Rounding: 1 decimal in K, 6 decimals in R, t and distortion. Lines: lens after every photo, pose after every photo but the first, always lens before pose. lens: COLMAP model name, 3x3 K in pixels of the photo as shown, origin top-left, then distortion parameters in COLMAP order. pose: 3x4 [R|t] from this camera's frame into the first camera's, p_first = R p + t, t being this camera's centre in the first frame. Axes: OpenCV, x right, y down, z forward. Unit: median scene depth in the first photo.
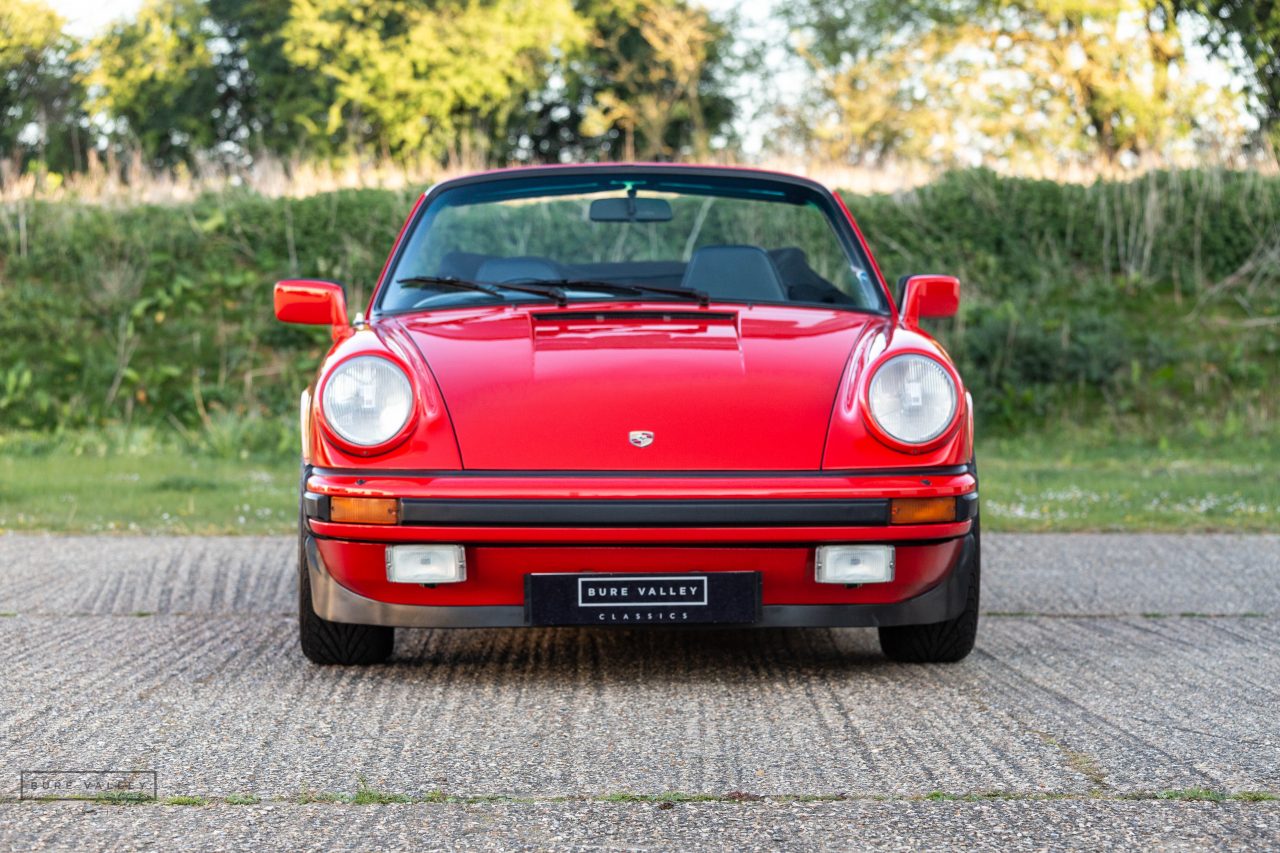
lens RADIAL K [[5010.3, 0, 699.5], [0, 5010.3, 426.1], [0, 0, 1]] dist [-0.085177, -1.235065]
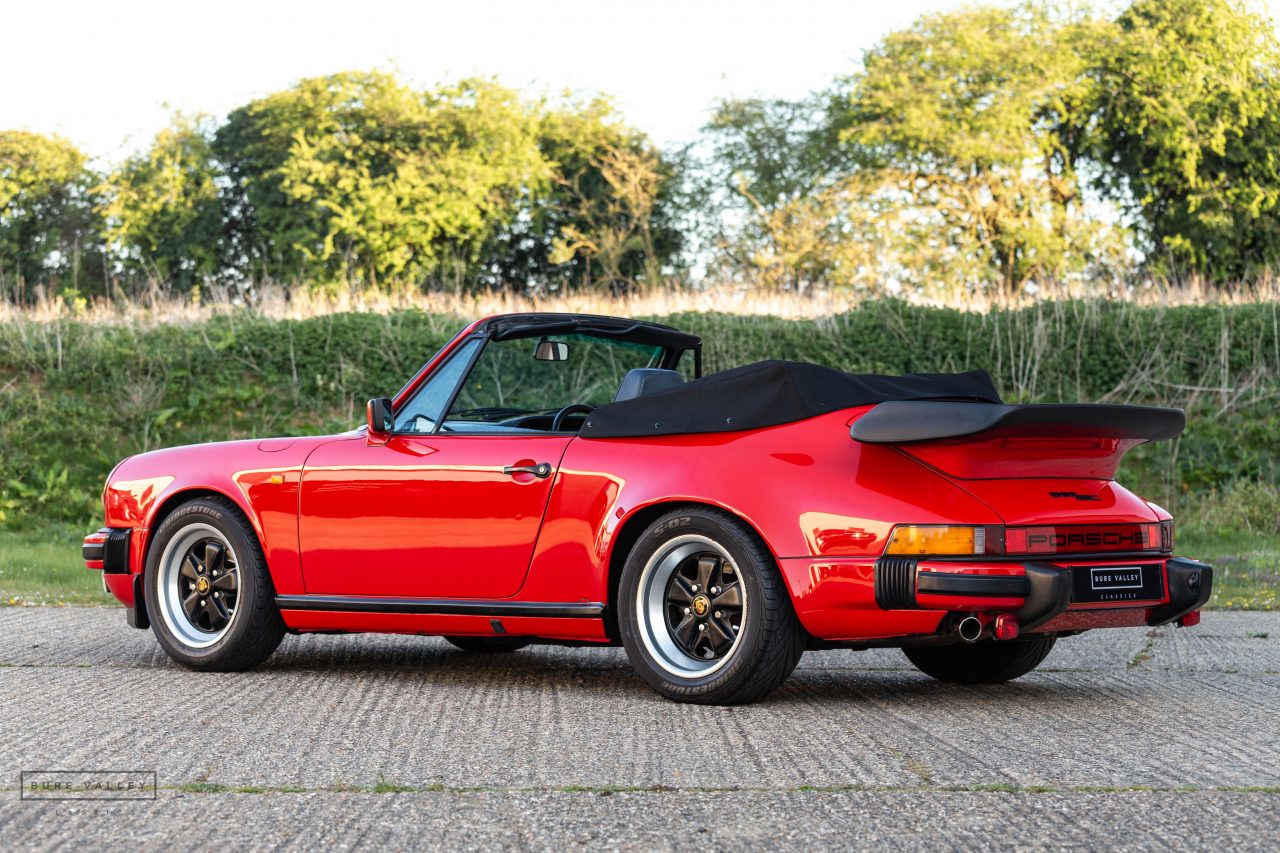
lens RADIAL K [[5010.3, 0, 699.5], [0, 5010.3, 426.1], [0, 0, 1]] dist [-0.085177, -1.235065]
pose [[0.999960, 0.005040, 0.007388, 0.003515], [-0.004888, 0.999777, -0.020530, 0.001688], [-0.007489, 0.020493, 0.999762, -0.154130]]
